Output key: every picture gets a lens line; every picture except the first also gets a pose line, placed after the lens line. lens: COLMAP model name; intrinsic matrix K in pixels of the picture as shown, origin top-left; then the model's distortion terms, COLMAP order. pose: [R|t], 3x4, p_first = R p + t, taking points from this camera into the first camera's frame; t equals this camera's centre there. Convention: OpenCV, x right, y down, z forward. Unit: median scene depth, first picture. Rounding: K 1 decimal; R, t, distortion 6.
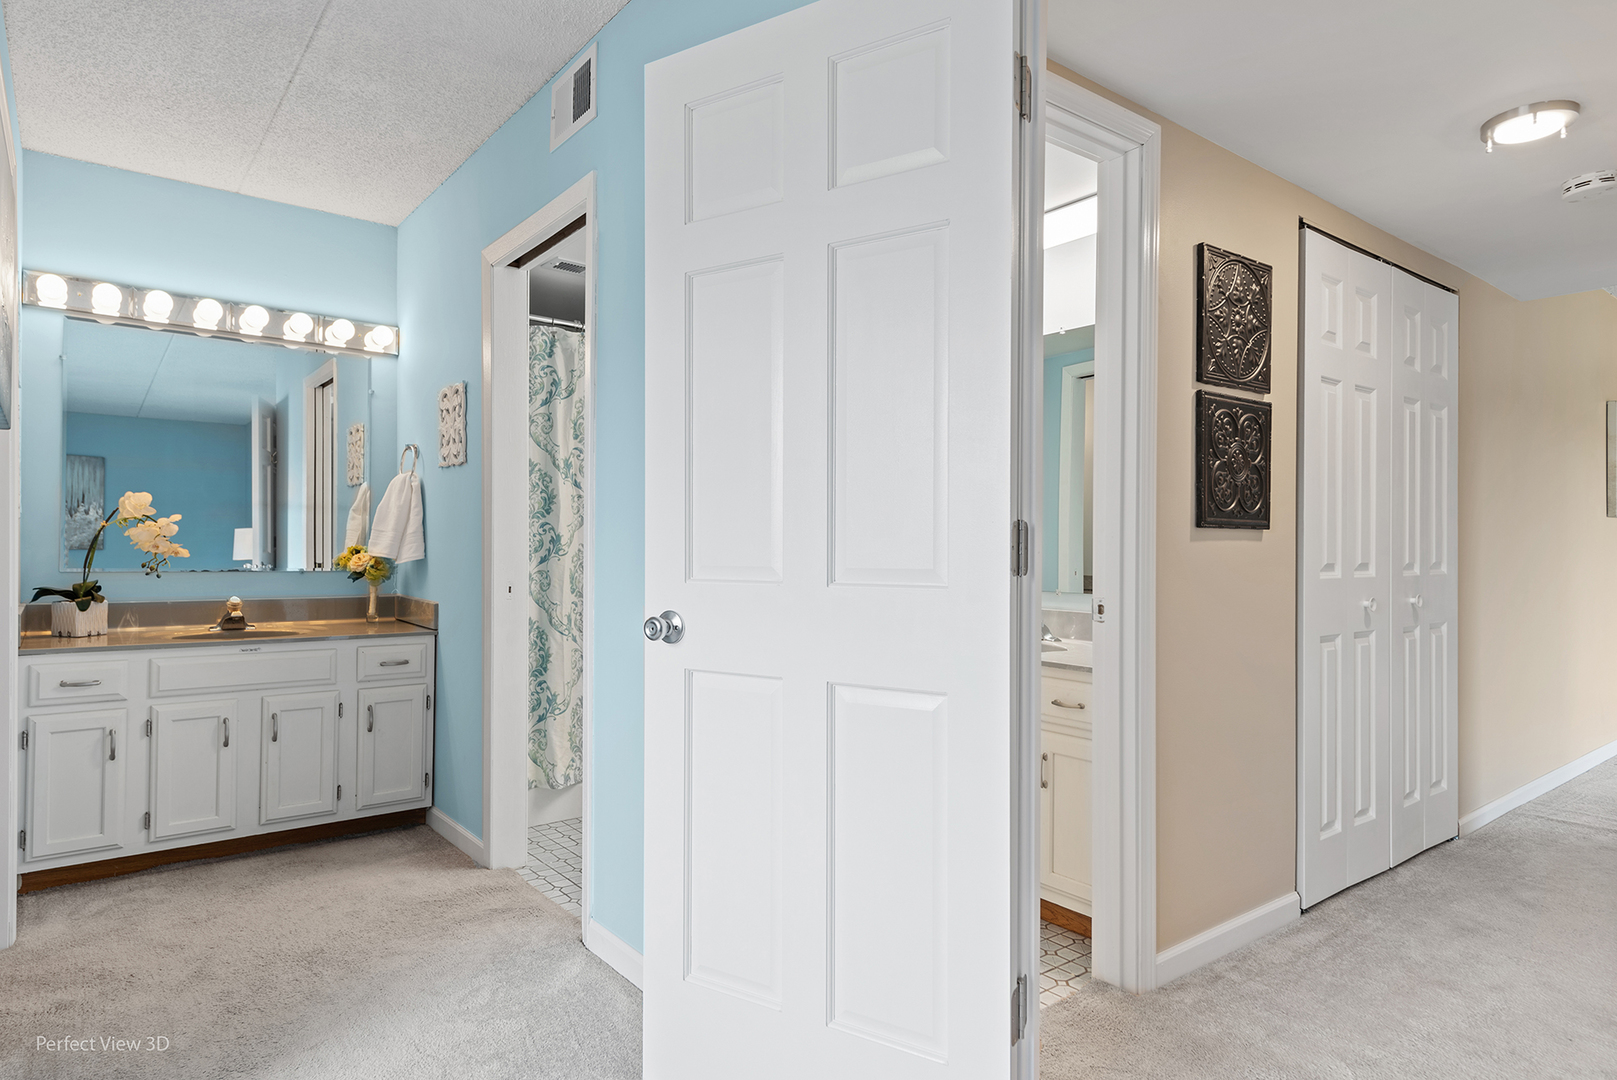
lens RADIAL K [[929.5, 0, 794.4], [0, 929.5, 540.9], [0, 0, 1]] dist [0.012889, -0.004112]
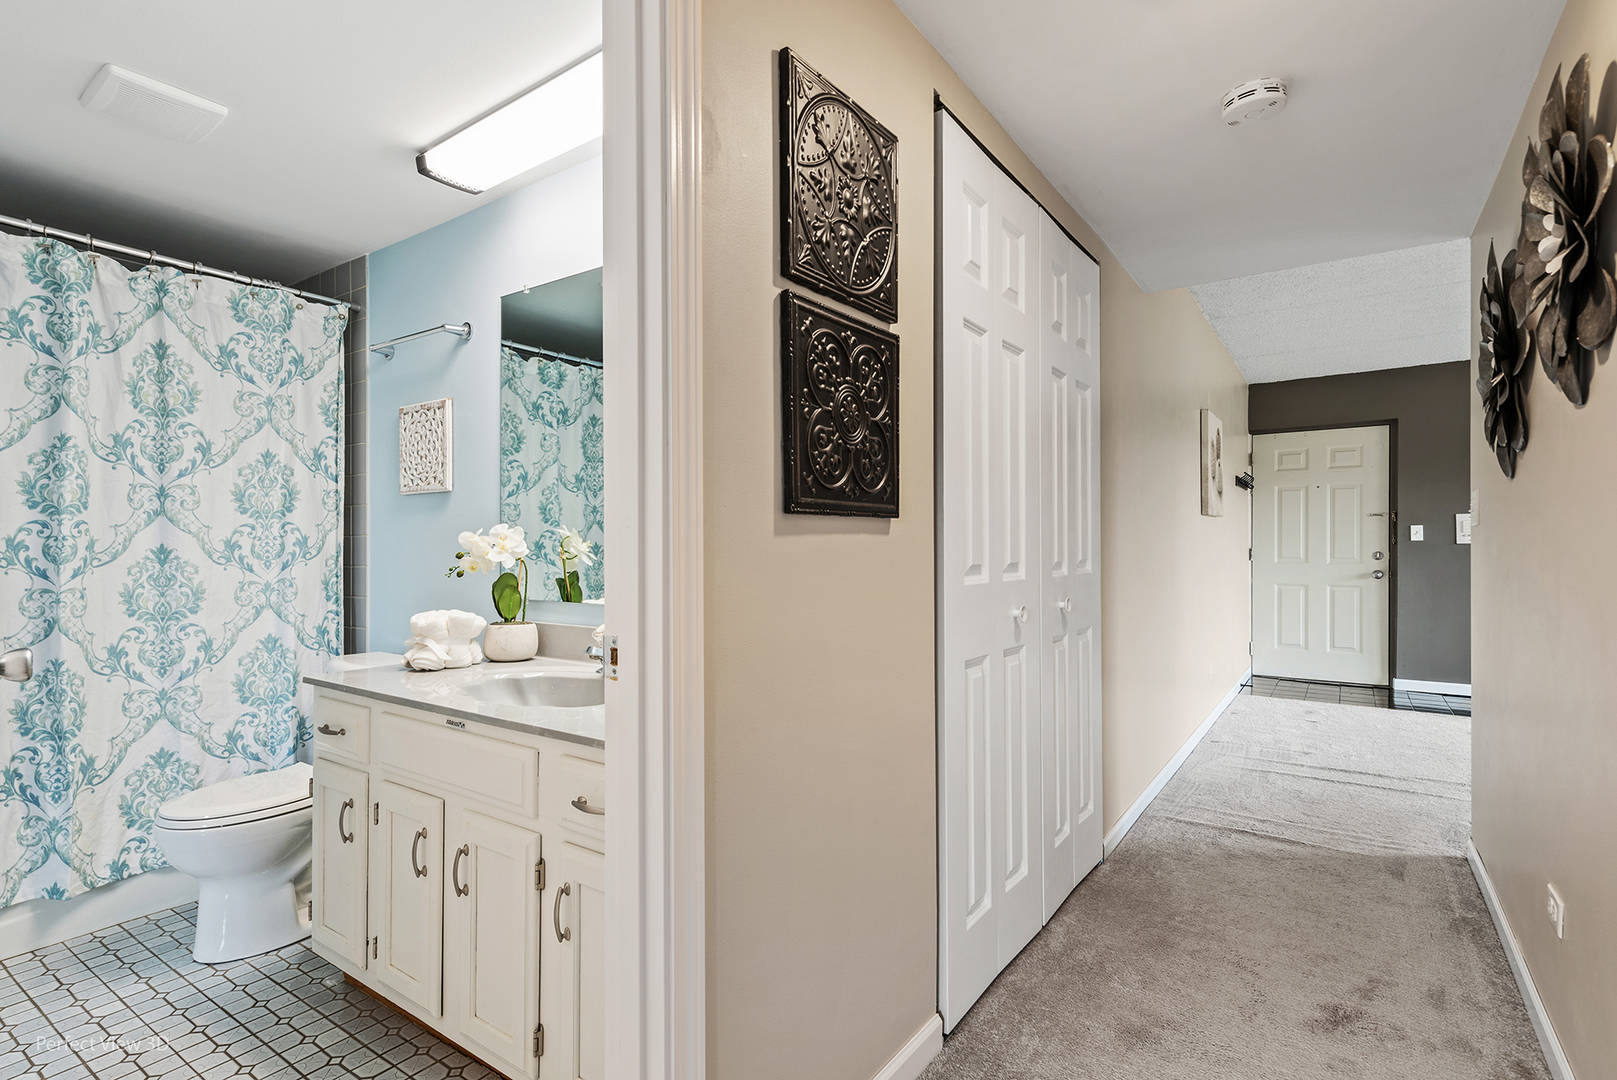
lens RADIAL K [[790.7, 0, 803.0], [0, 790.7, 540.0], [0, 0, 1]] dist [0.003548, -0.000375]
pose [[0.955066, -0.006060, 0.296331, 0.265823], [0.007086, 0.999972, -0.002389, 0.004726], [-0.296308, 0.004381, 0.955082, 0.455840]]
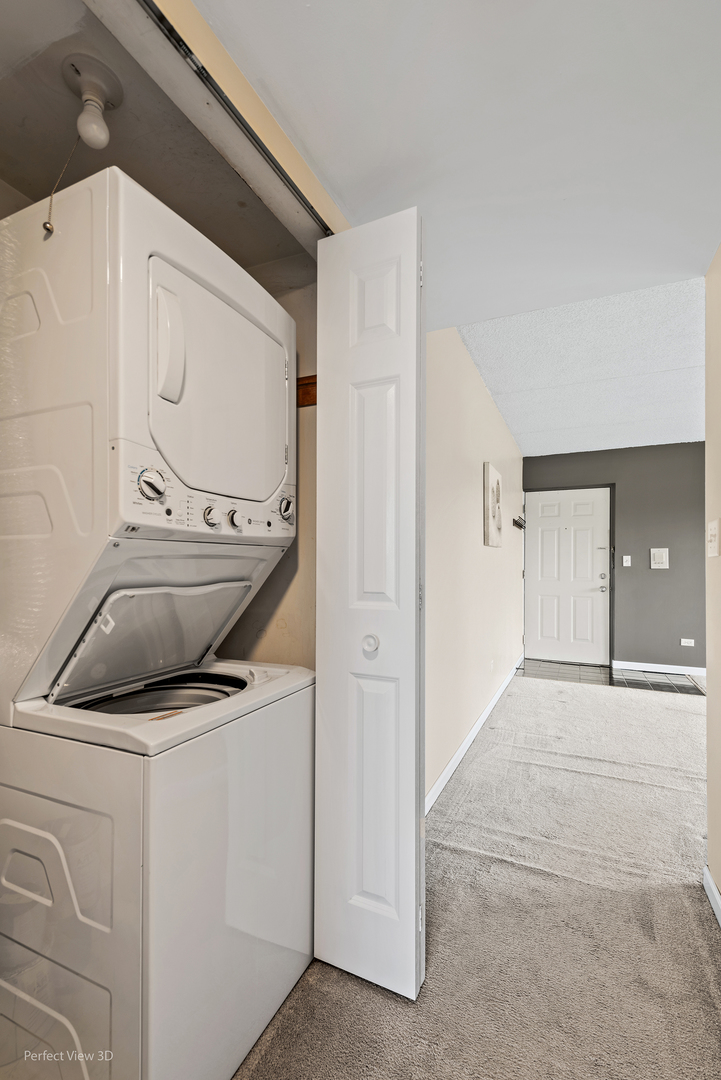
lens RADIAL K [[494.5, 0, 364.0], [0, 494.5, 548.7], [0, 0, 1]] dist [0.000541, -0.000626]
pose [[0.880841, 0.015686, 0.473152, 0.664163], [-0.003546, 0.999642, -0.026538, -0.001466], [-0.473398, 0.021698, 0.880581, 0.797077]]
